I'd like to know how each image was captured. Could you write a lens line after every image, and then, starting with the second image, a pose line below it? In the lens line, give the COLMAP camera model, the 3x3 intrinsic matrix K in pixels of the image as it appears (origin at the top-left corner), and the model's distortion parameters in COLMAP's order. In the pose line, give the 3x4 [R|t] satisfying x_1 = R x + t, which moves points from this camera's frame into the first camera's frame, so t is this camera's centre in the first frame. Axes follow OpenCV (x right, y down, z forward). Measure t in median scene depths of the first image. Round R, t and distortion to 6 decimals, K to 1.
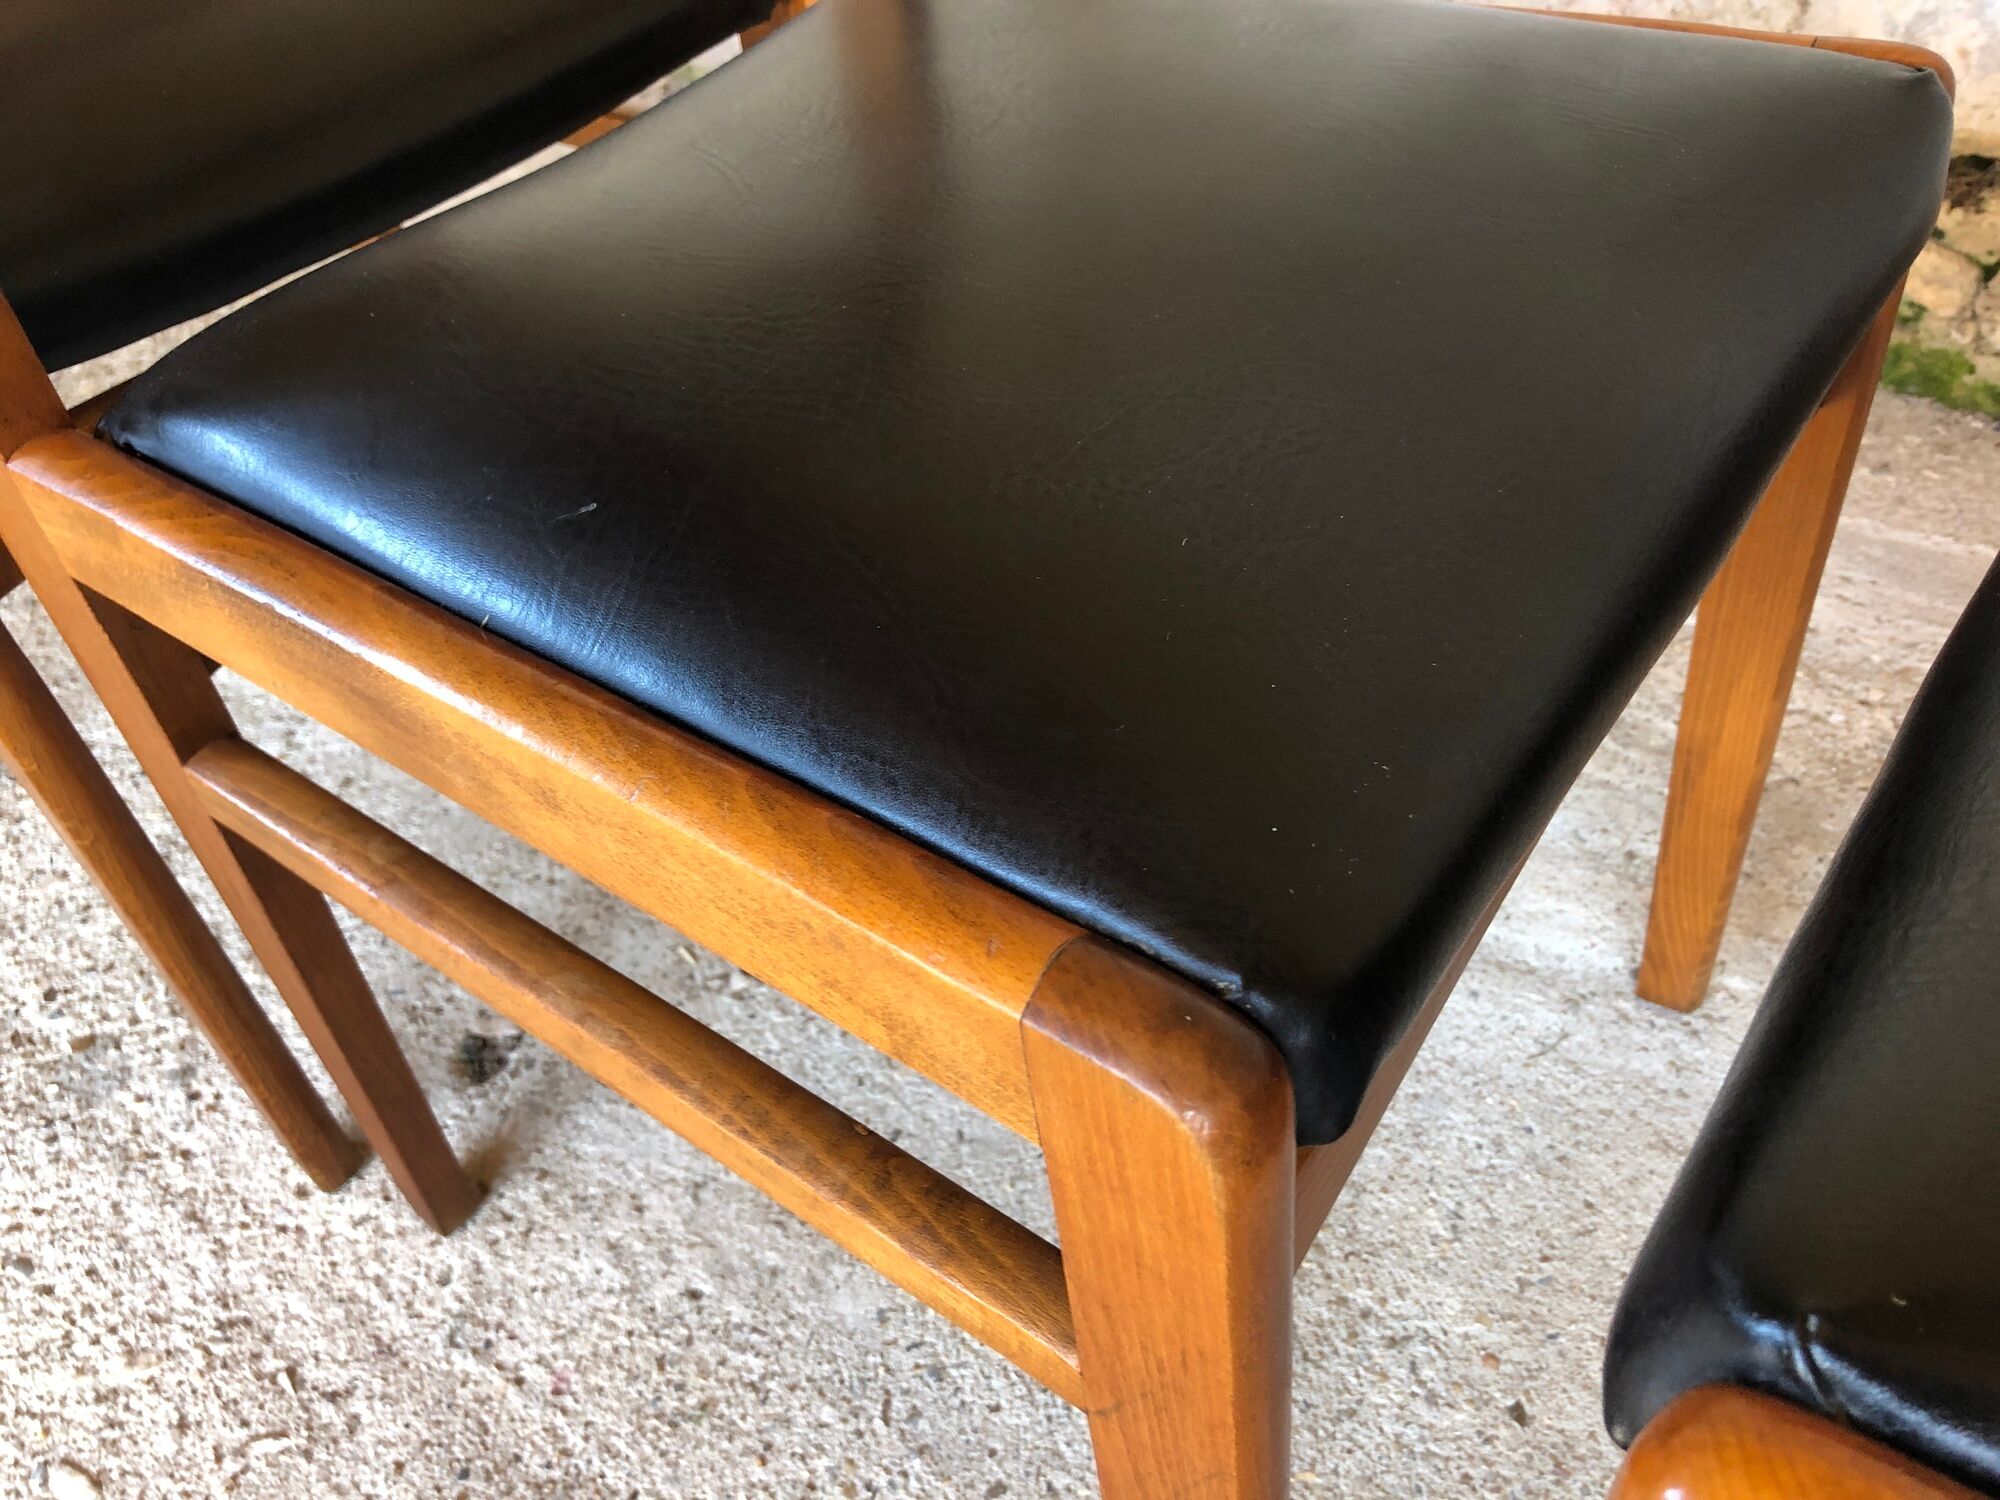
lens RADIAL K [[1633.9, 0, 1014.4], [0, 1633.9, 746.2], [0, 0, 1]] dist [0.015348, -0.013950]
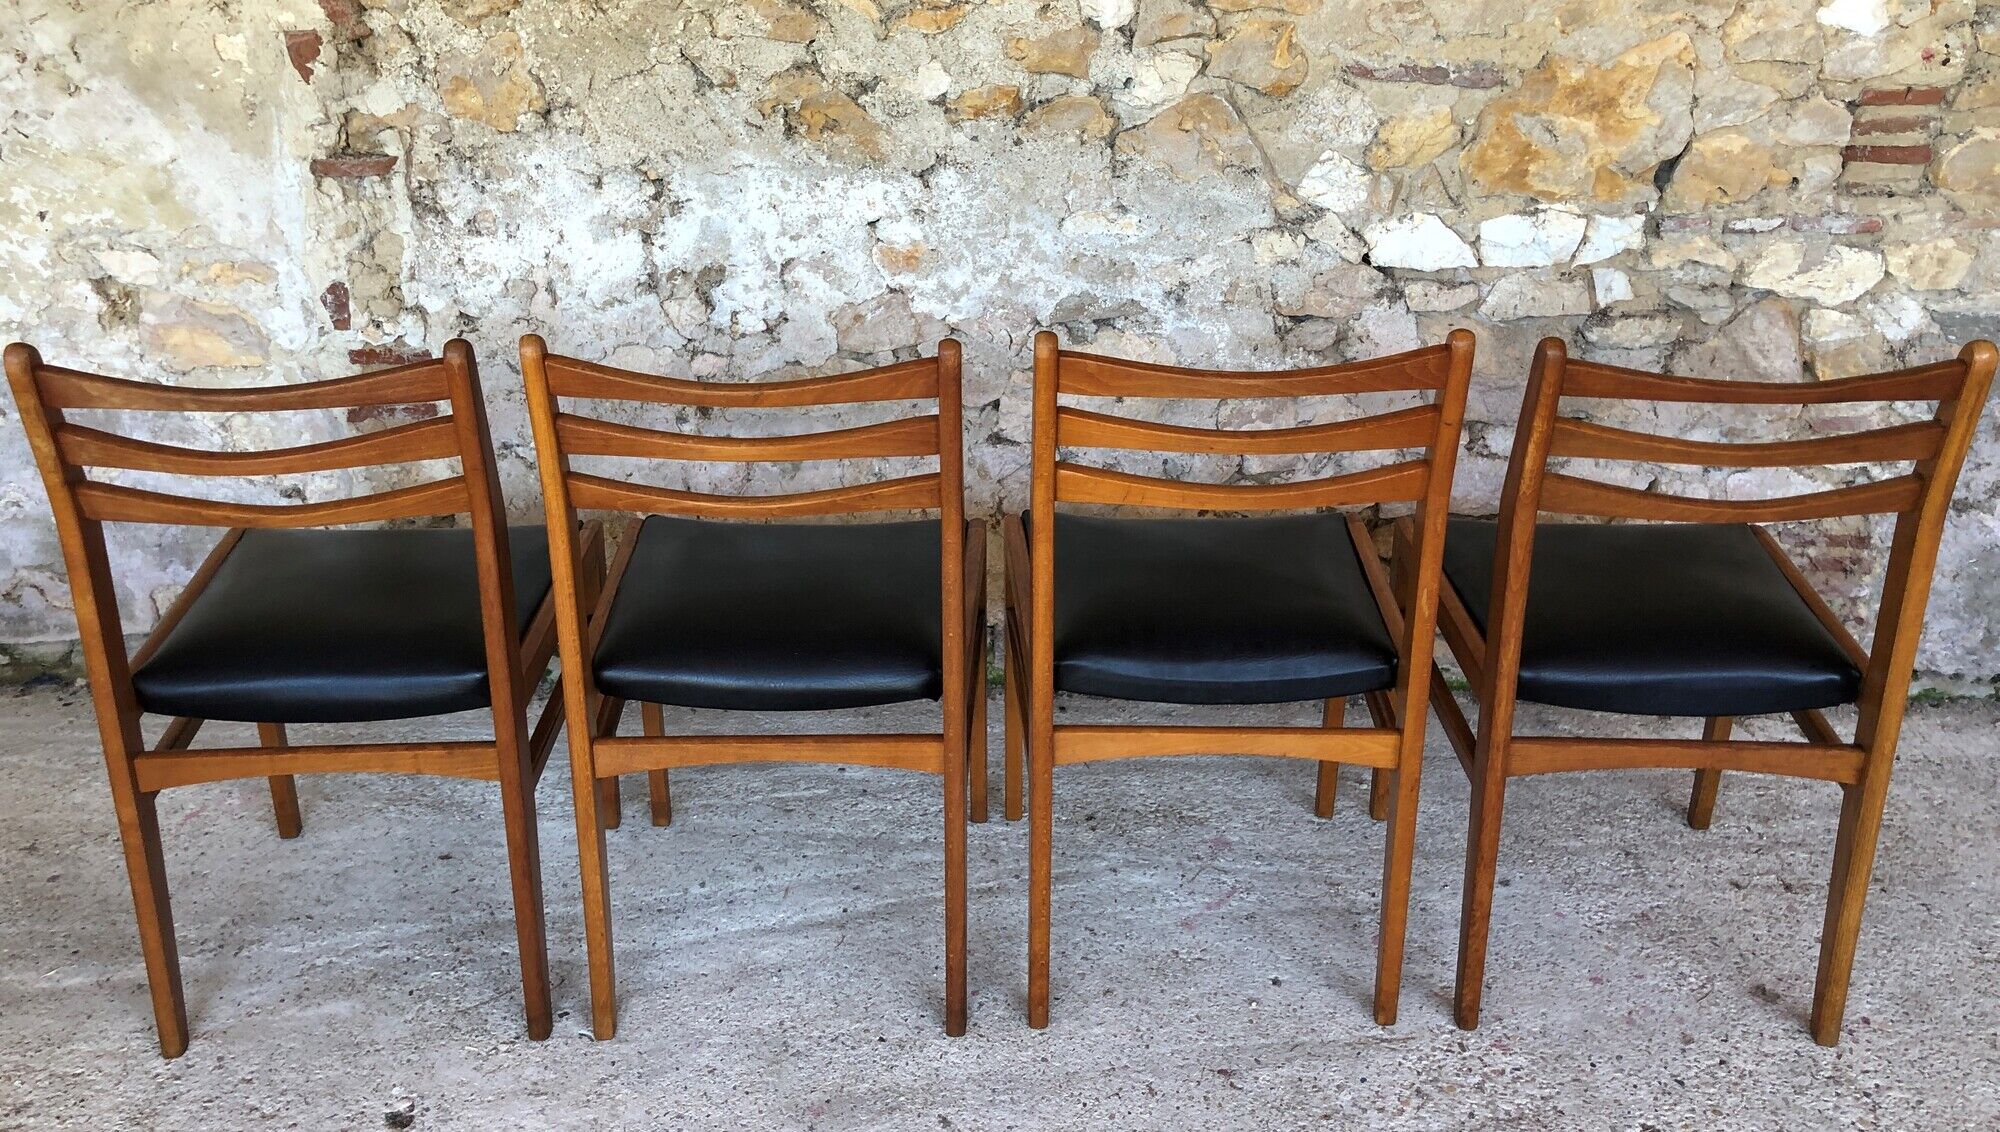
lens RADIAL K [[1629.3, 0, 985.7], [0, 1629.3, 437.2], [0, 0, 1]] dist [0.030137, -0.022024]
pose [[0.802491, -0.124945, 0.583435, -0.941425], [0.362724, 0.878553, -0.310766, 0.391953], [-0.473750, 0.461013, 0.750352, -1.475652]]
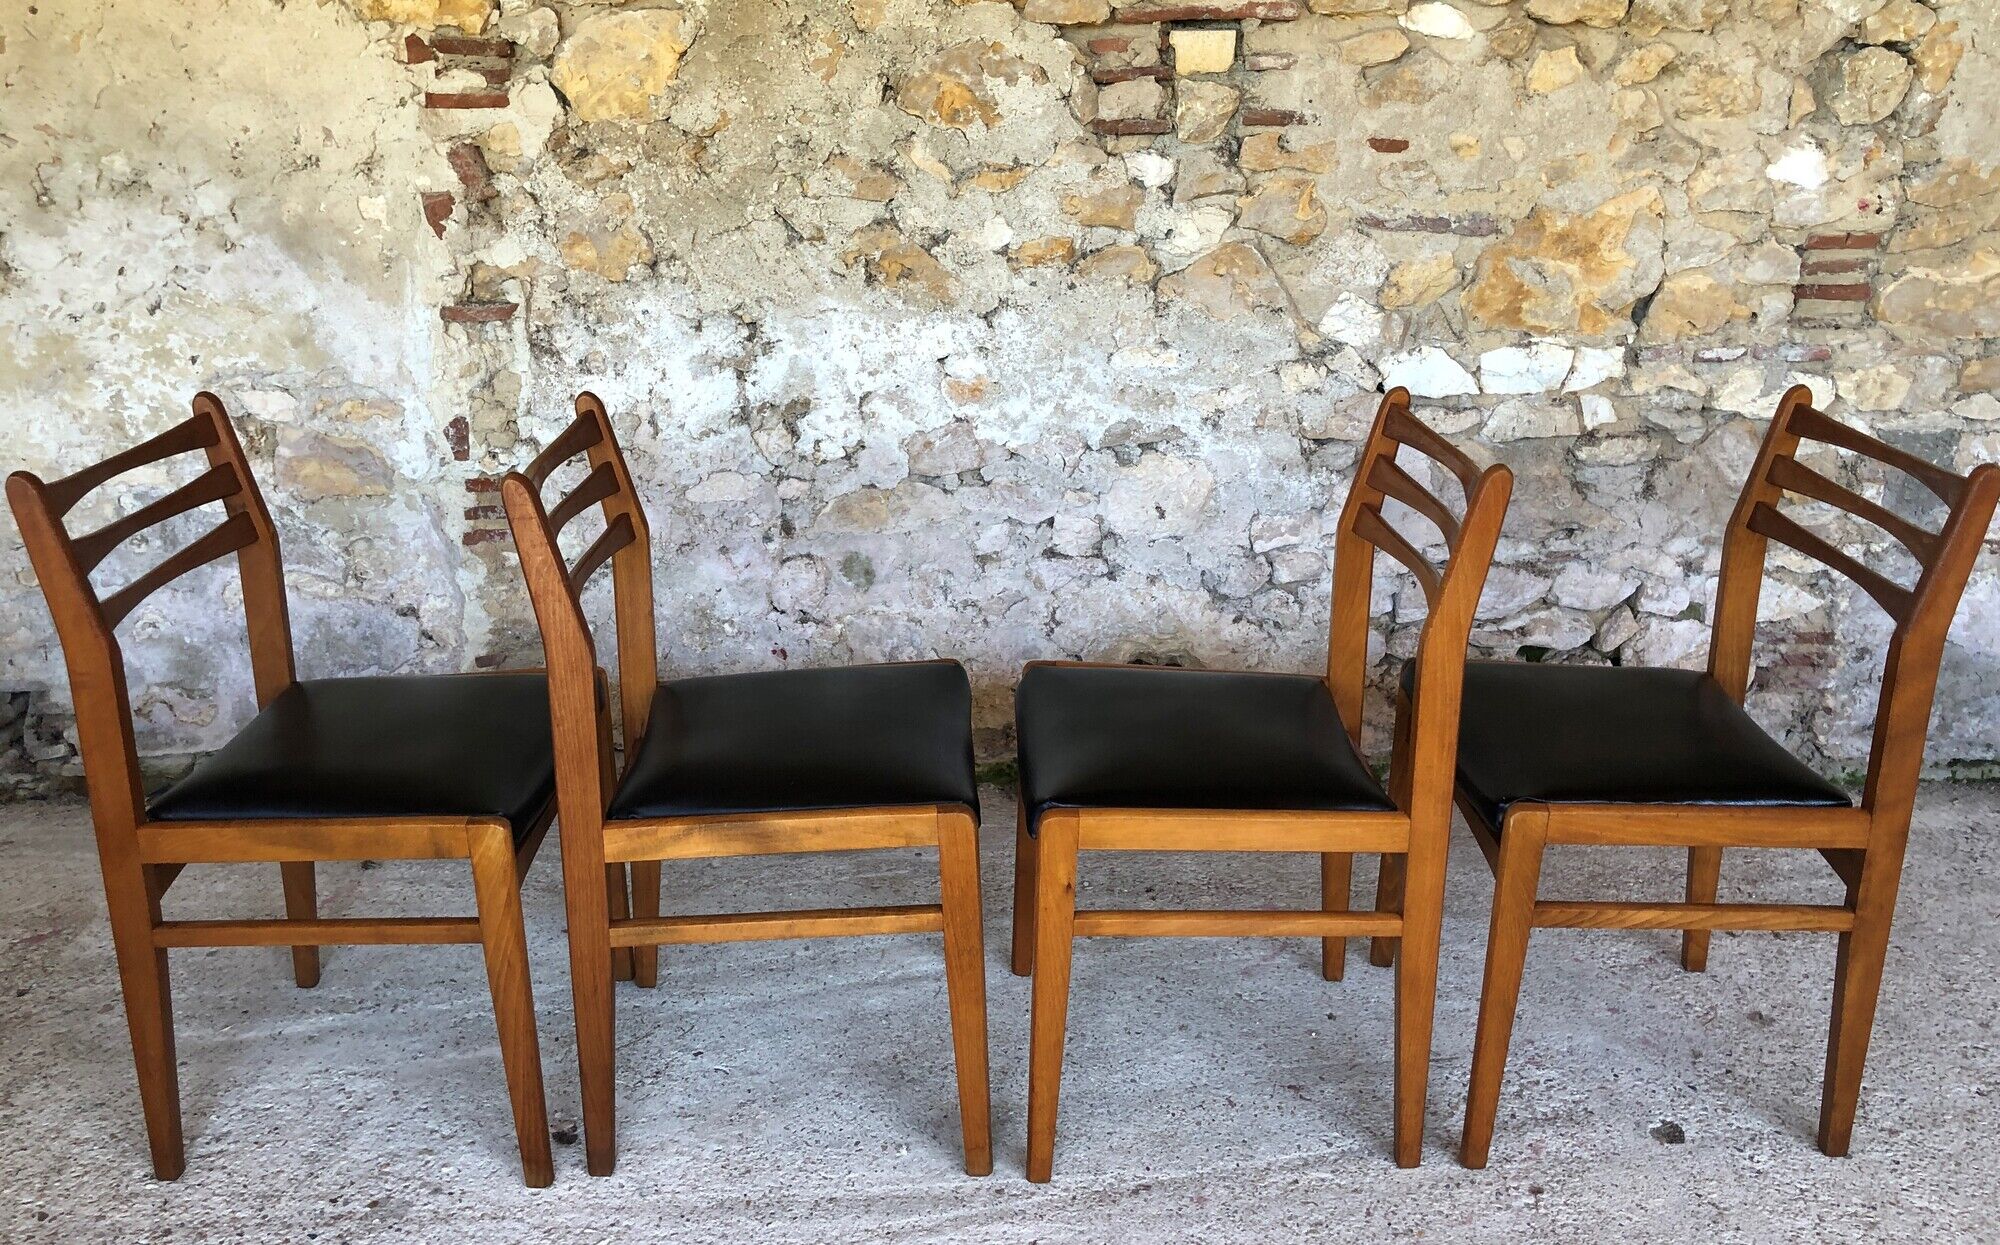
lens RADIAL K [[1636.5, 0, 986.7], [0, 1636.5, 510.9], [0, 0, 1]] dist [0.035562, -0.037206]
pose [[0.786929, -0.092630, 0.610051, -1.353039], [0.380556, 0.851103, -0.361663, 0.572428], [-0.485715, 0.516762, 0.705009, -1.578560]]
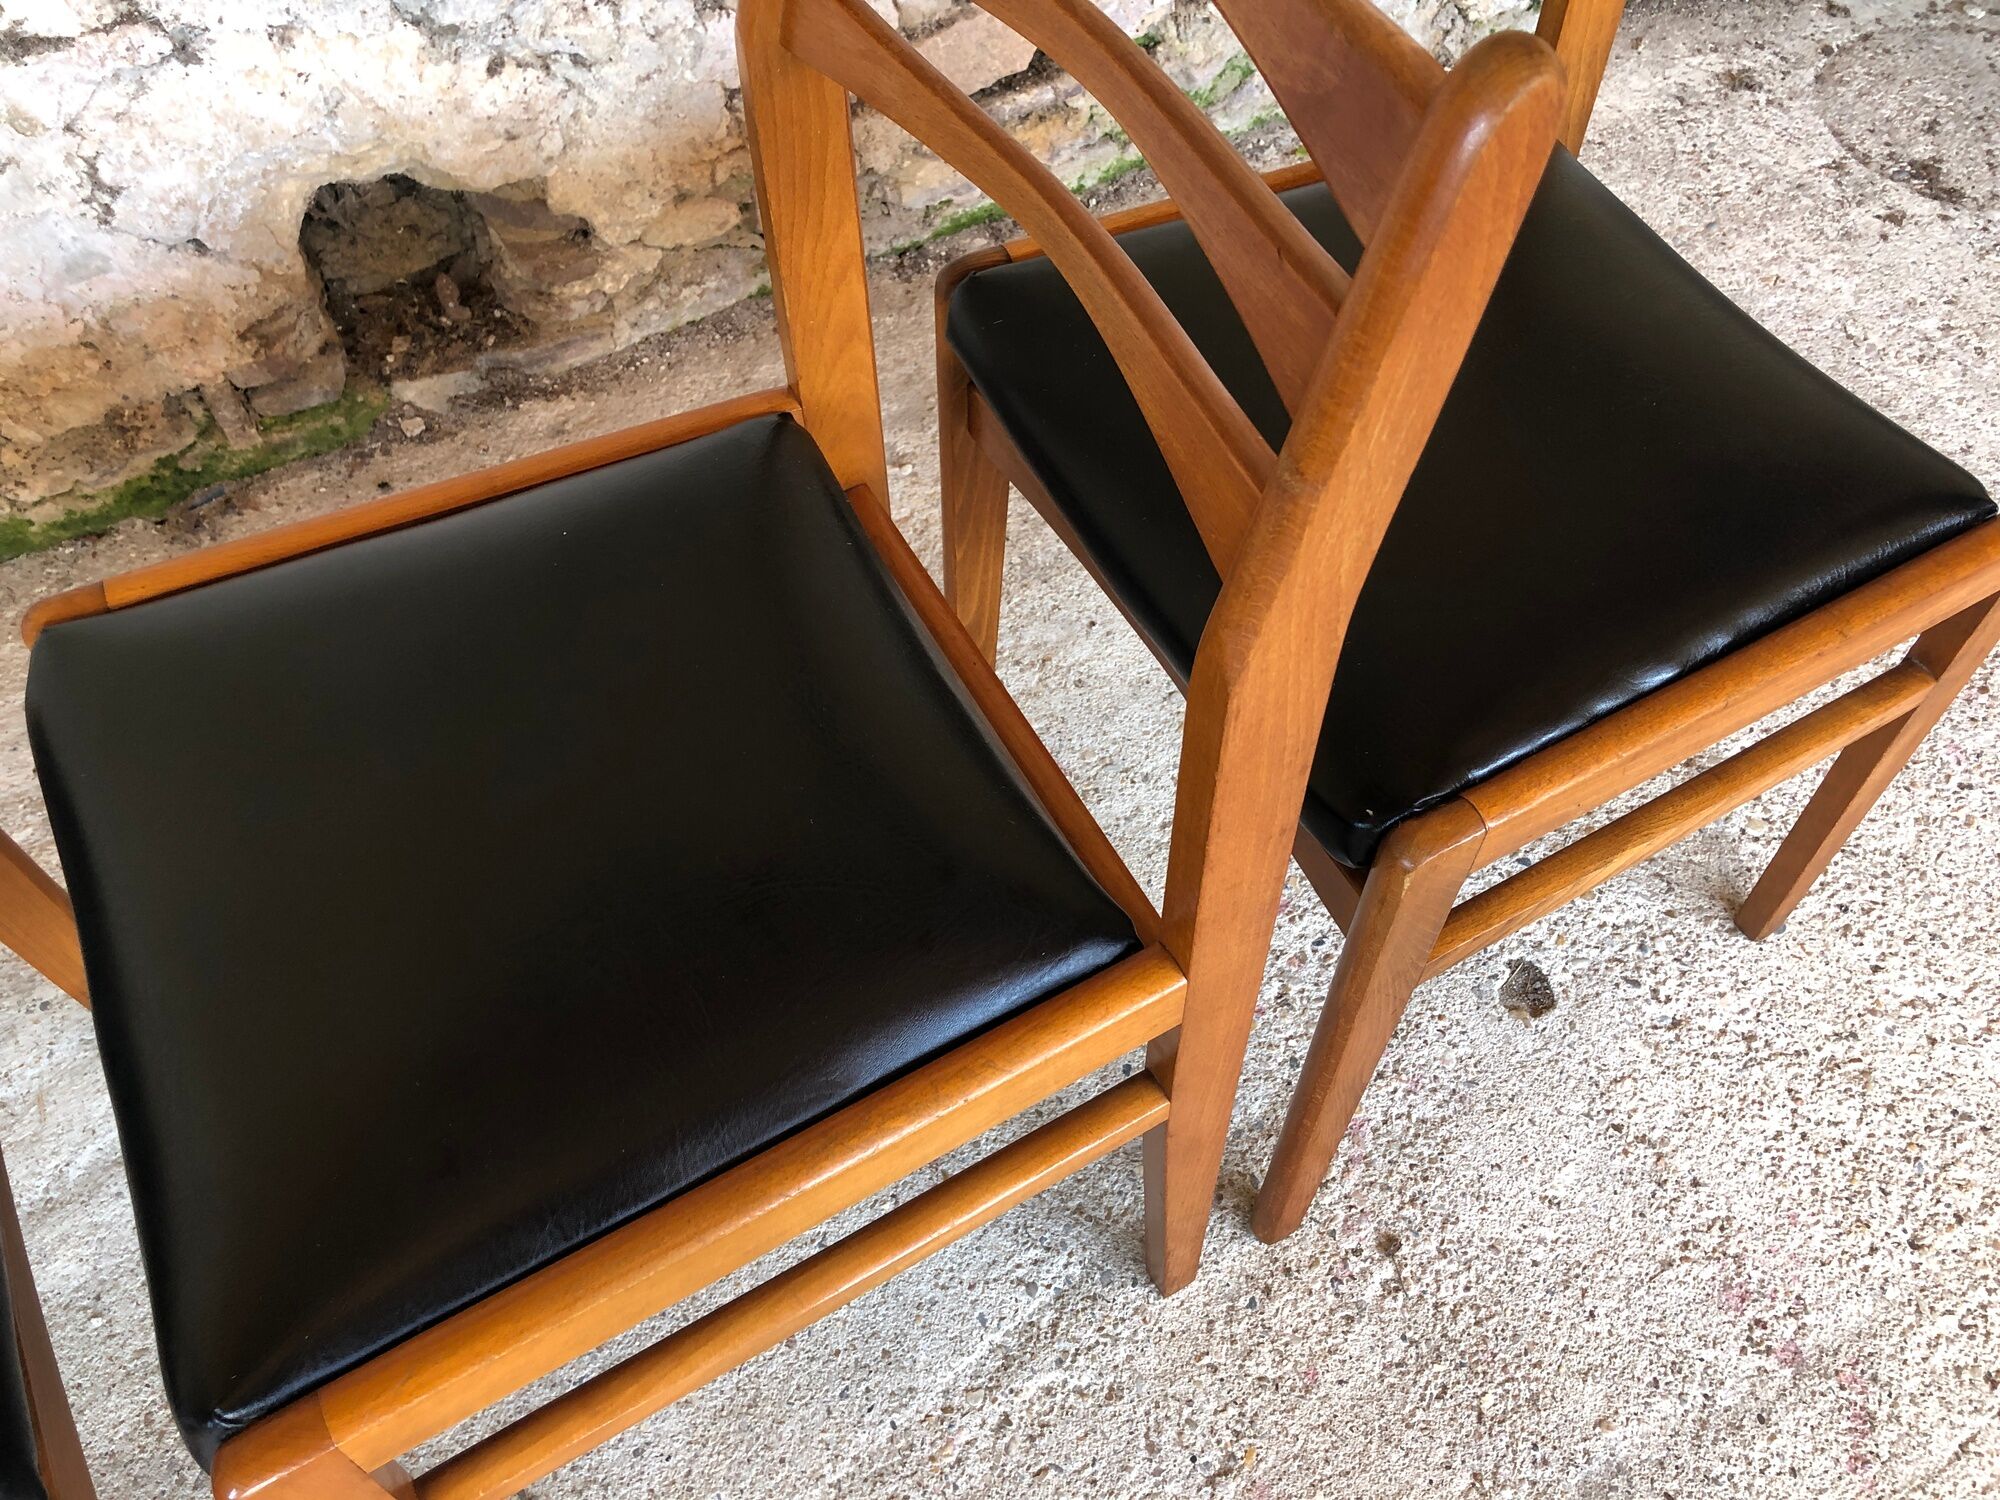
lens RADIAL K [[1633.9, 0, 983.6], [0, 1633.9, 731.9], [0, 0, 1]] dist [0.015348, -0.013950]
pose [[0.430042, -0.686604, 0.586207, 0.061035], [0.620550, 0.696415, 0.360451, -0.172266], [-0.655730, 0.208762, 0.725559, -0.573765]]
